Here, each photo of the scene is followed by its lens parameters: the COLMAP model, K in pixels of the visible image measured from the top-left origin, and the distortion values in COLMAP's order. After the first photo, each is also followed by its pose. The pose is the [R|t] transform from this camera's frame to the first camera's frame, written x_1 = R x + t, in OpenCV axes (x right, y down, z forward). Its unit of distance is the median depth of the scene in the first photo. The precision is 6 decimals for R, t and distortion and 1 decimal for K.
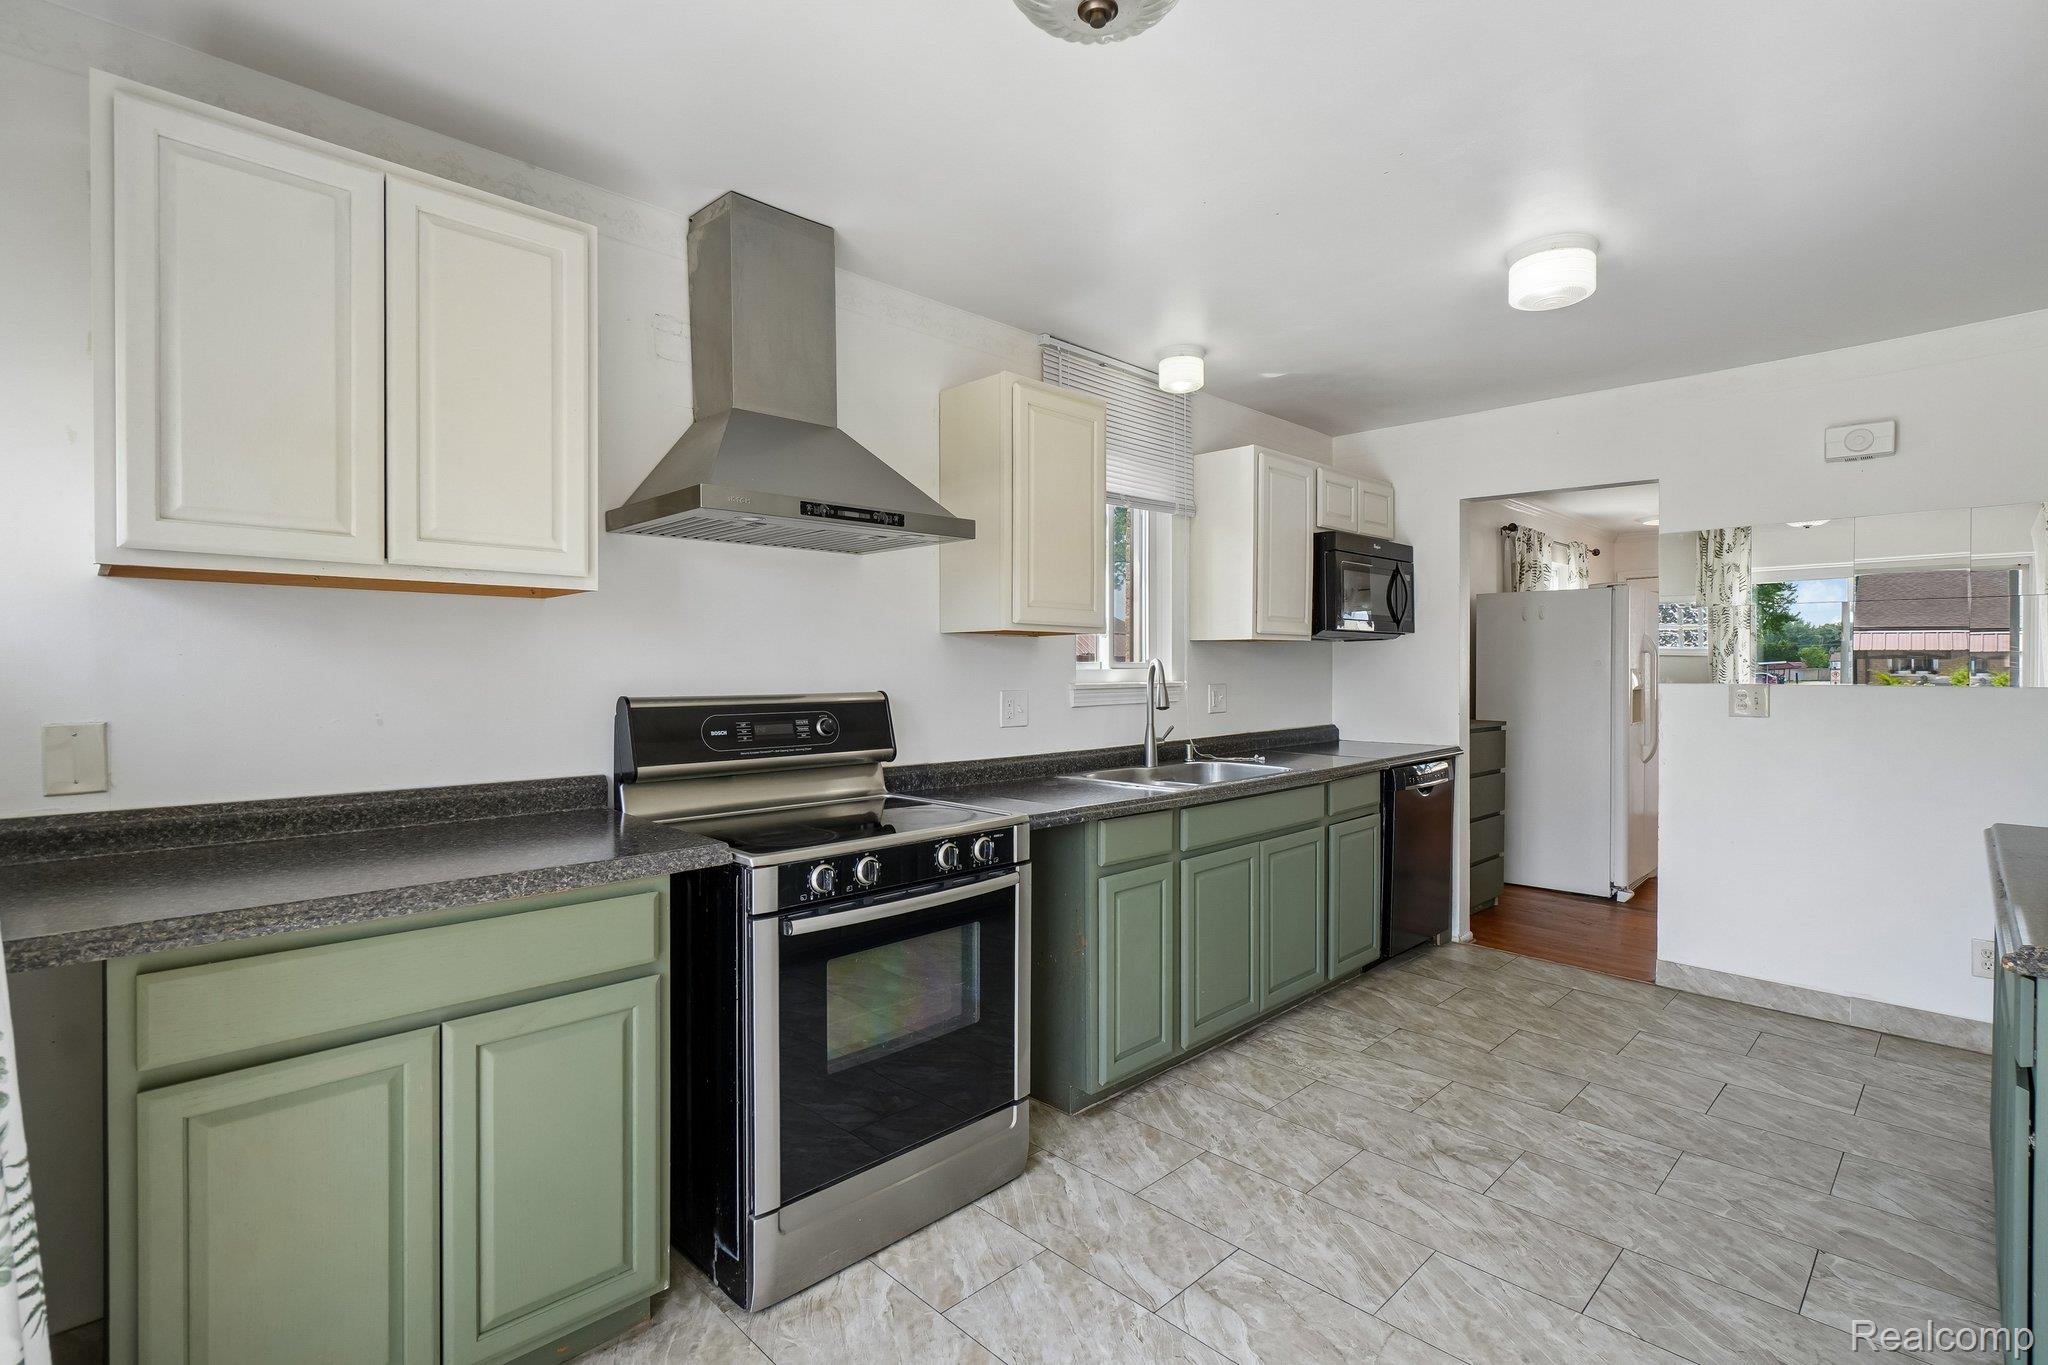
lens RADIAL K [[956.9, 0, 1042.4], [0, 956.9, 675.9], [0, 0, 1]] dist [-0.001266, 0.000223]
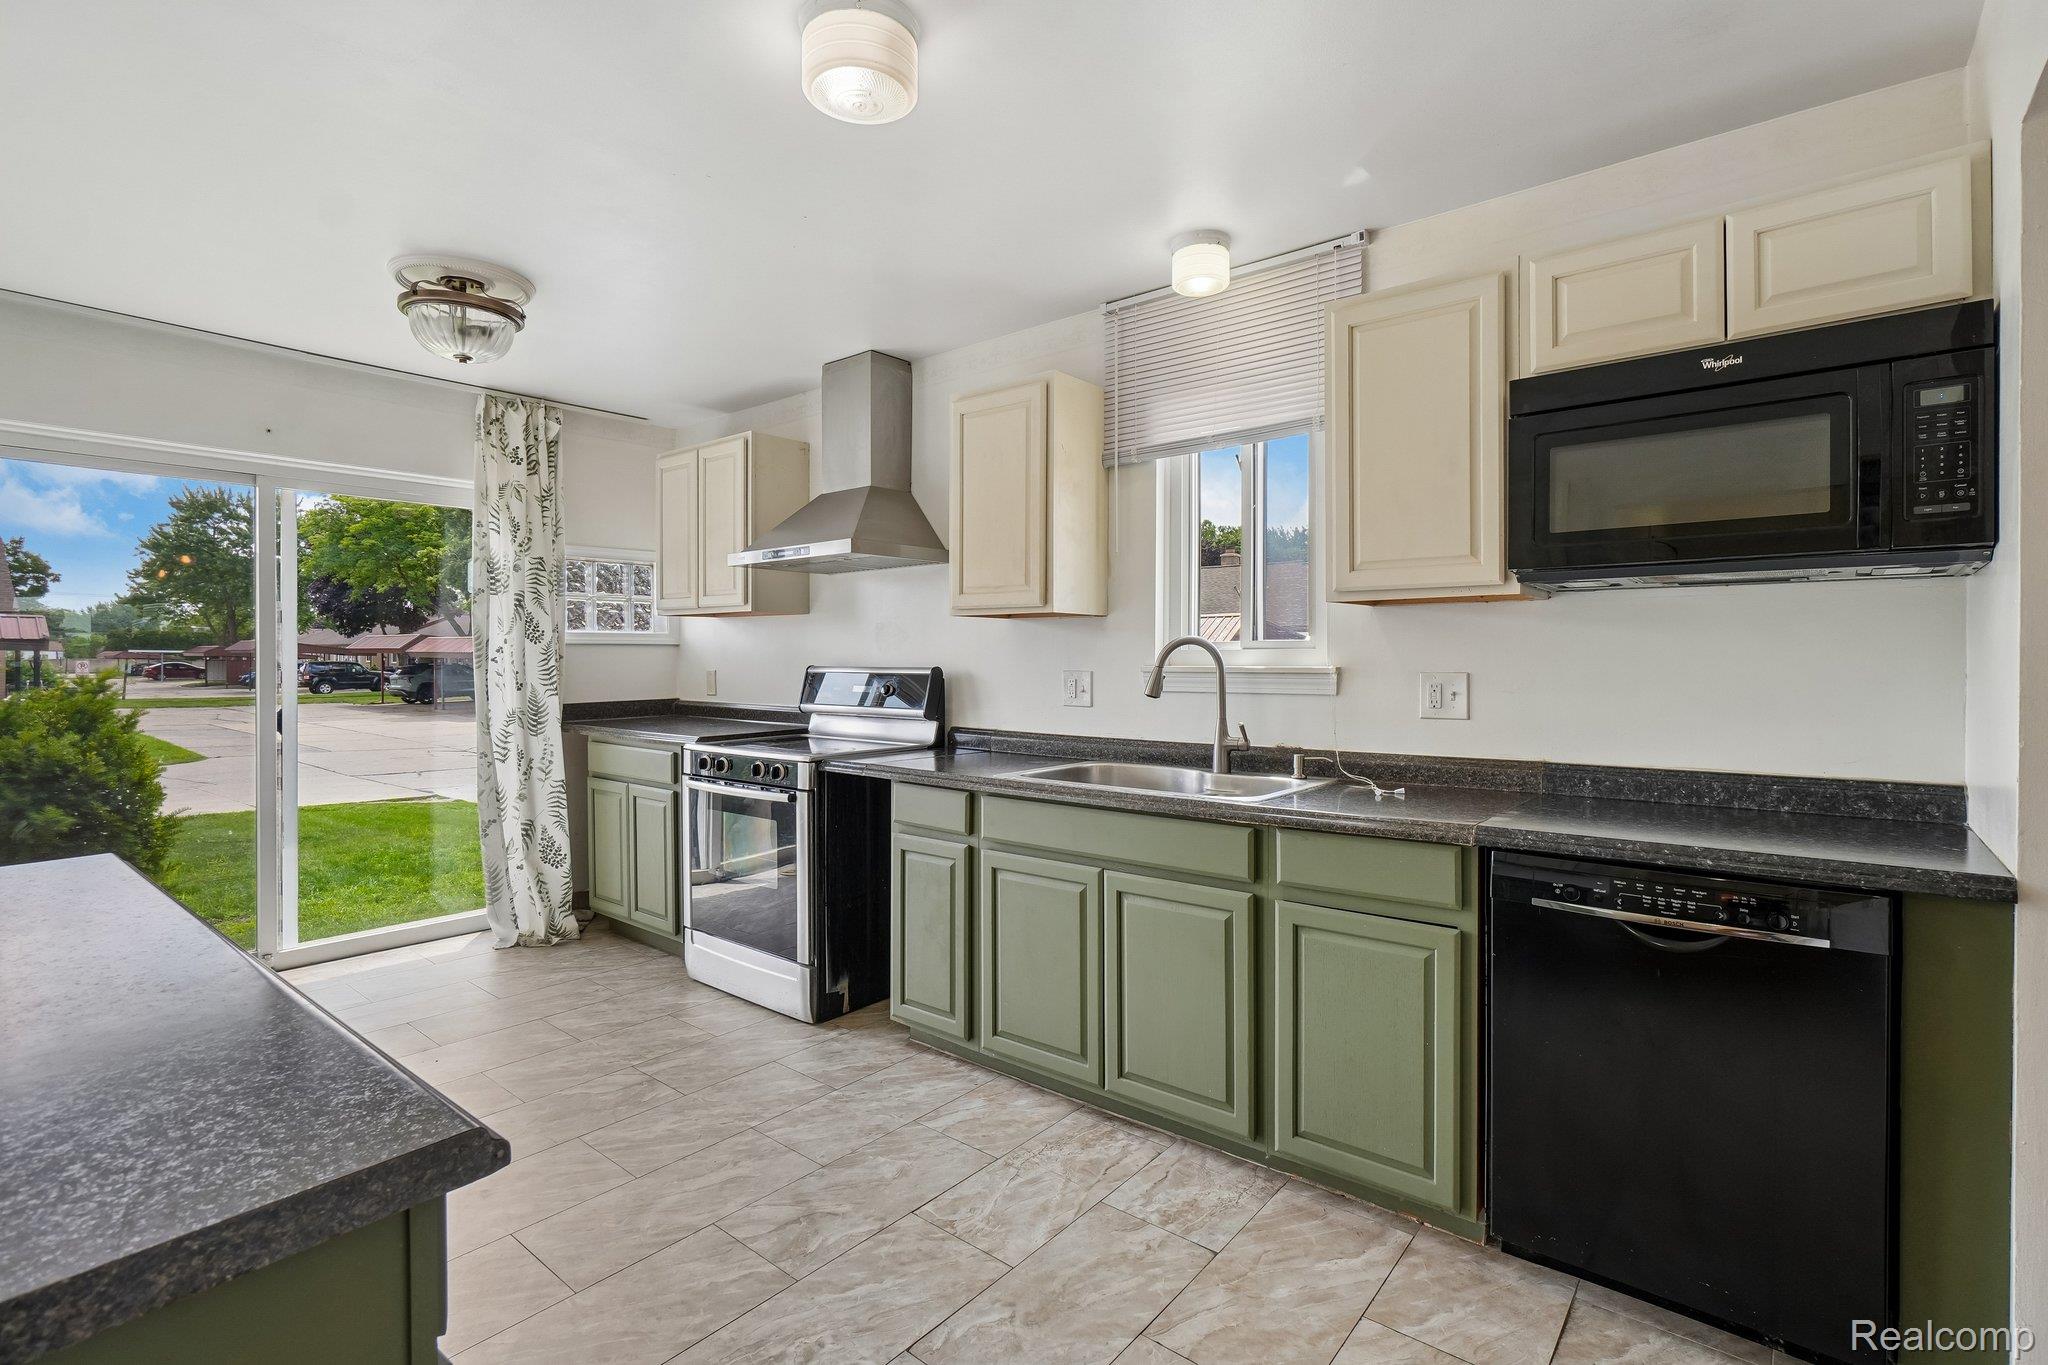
lens RADIAL K [[956.9, 0, 1026.4], [0, 956.9, 663.0], [0, 0, 1]] dist [-0.001266, 0.000223]
pose [[0.097533, 0.006538, -0.995211, 1.097354], [-0.010301, 0.999931, 0.005560, 0.002124], [0.995179, 0.009709, 0.097594, 0.950529]]
